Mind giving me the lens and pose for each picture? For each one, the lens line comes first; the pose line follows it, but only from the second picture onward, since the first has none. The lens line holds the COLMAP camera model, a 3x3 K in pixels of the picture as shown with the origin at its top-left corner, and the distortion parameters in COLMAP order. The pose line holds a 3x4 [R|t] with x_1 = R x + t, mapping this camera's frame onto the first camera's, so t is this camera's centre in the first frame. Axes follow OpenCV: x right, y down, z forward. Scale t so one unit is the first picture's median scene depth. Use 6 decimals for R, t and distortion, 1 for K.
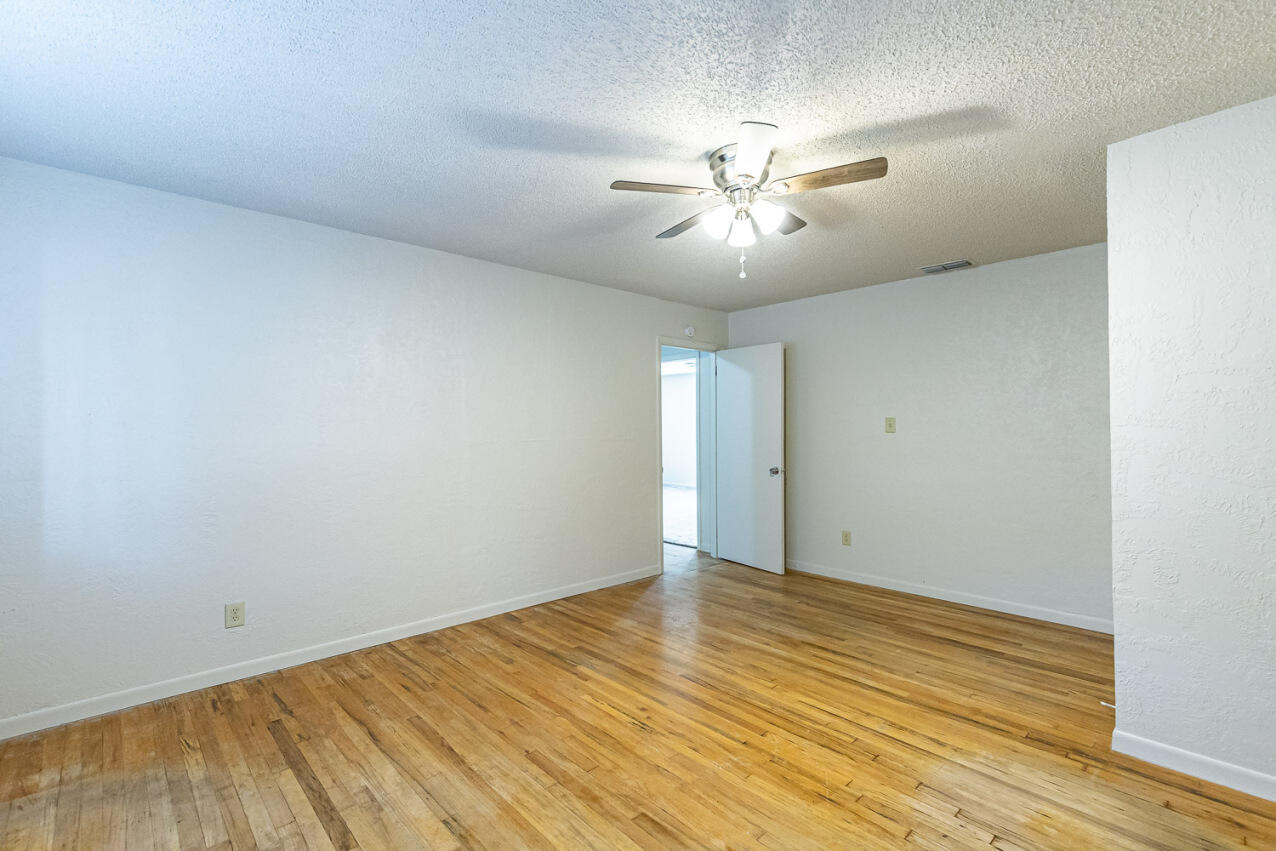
lens RADIAL K [[579.2, 0, 639.0], [0, 579.2, 424.7], [0, 0, 1]] dist [0.004683, -0.000168]
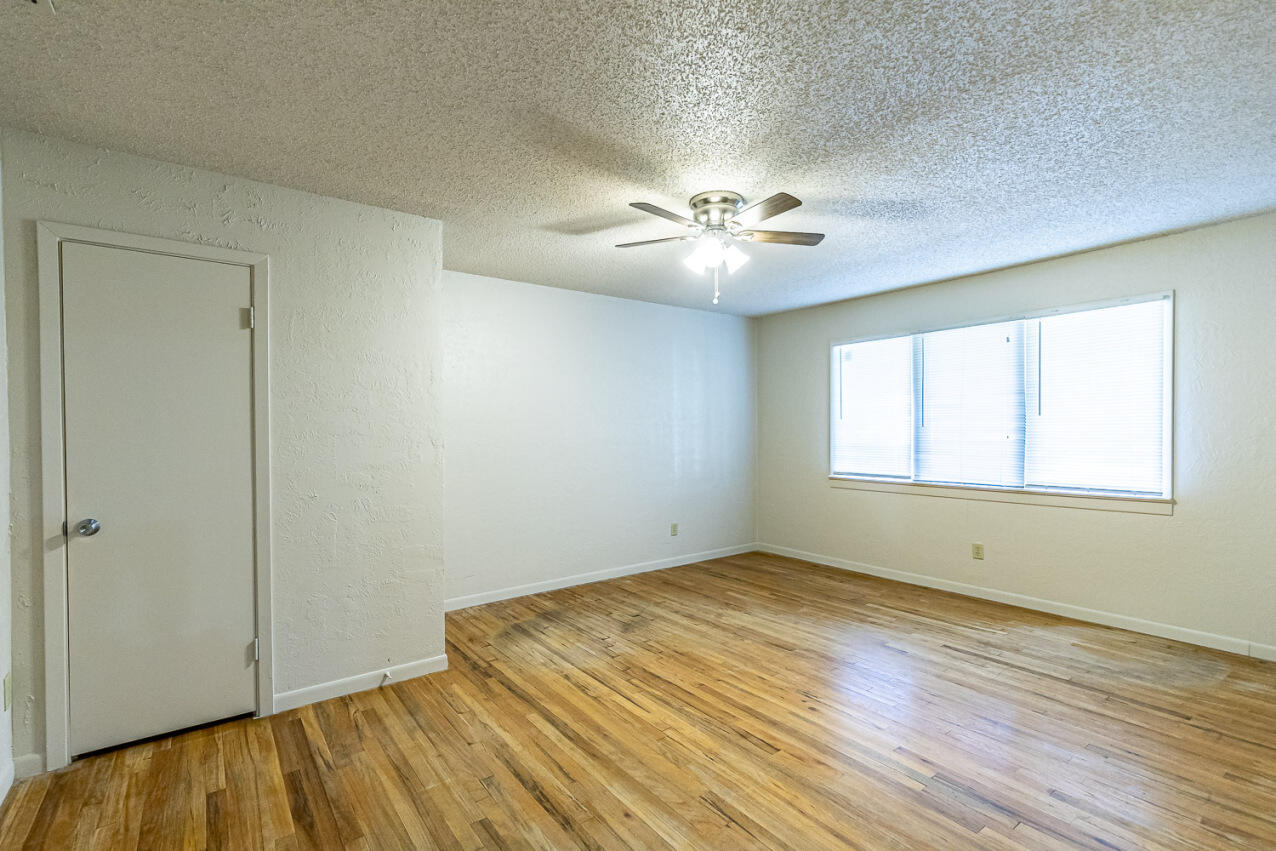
lens RADIAL K [[579.2, 0, 651.5], [0, 579.2, 426.7], [0, 0, 1]] dist [0.004683, -0.000168]
pose [[-0.995857, 0.010898, 0.090277, 0.190953], [0.010255, 0.999919, -0.007587, 0.009218], [-0.090353, -0.006629, -0.995888, 2.058464]]
